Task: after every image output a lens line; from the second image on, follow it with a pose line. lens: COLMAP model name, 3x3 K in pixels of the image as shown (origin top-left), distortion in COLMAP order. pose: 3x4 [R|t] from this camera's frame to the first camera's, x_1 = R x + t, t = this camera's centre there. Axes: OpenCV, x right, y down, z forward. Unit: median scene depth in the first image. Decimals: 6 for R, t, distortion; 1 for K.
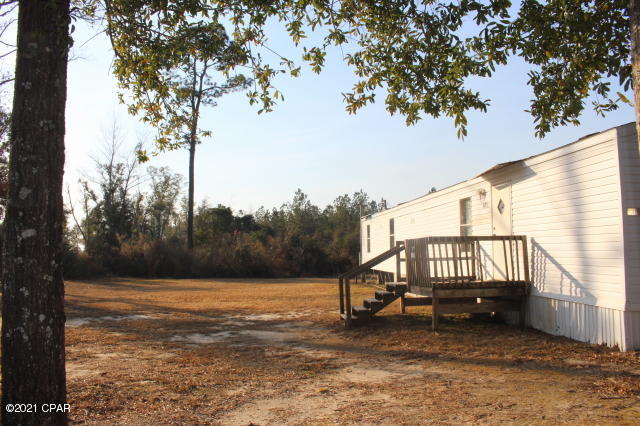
lens RADIAL K [[522.1, 0, 320.0], [0, 522.1, 213.0], [0, 0, 1]] dist [-0.165508, 0.124606]
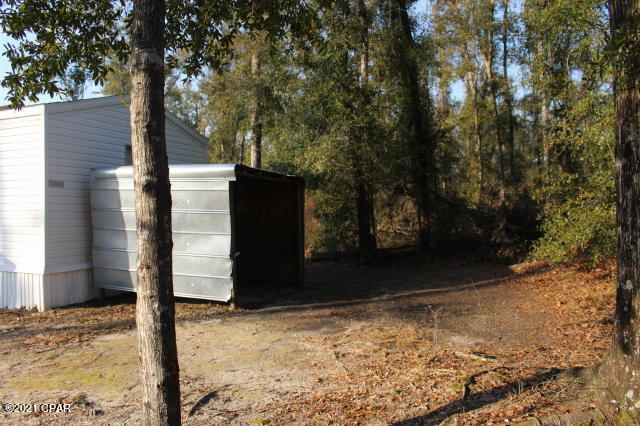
lens RADIAL K [[522.1, 0, 320.0], [0, 522.1, 213.0], [0, 0, 1]] dist [-0.165508, 0.124606]
pose [[0.448007, 0.009604, 0.893979, -0.094757], [-0.063337, 0.997771, 0.021022, 0.001399], [-0.891784, -0.066040, 0.447616, -0.021172]]
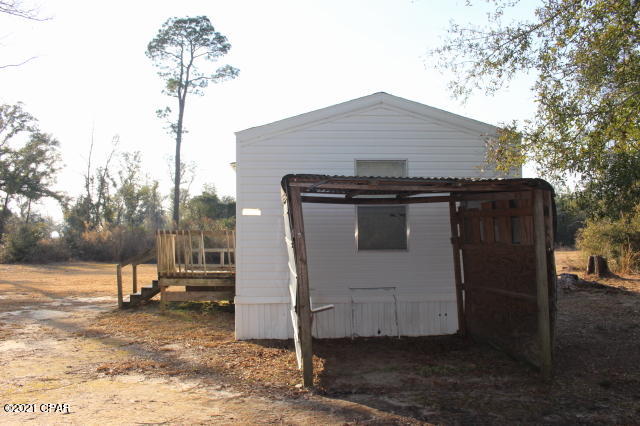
lens RADIAL K [[522.1, 0, 320.0], [0, 522.1, 213.0], [0, 0, 1]] dist [-0.165508, 0.124606]
pose [[0.998084, 0.000904, -0.061865, 0.831263], [0.000793, 0.999624, 0.027408, -0.027250], [0.061867, -0.027404, 0.997708, -0.096200]]
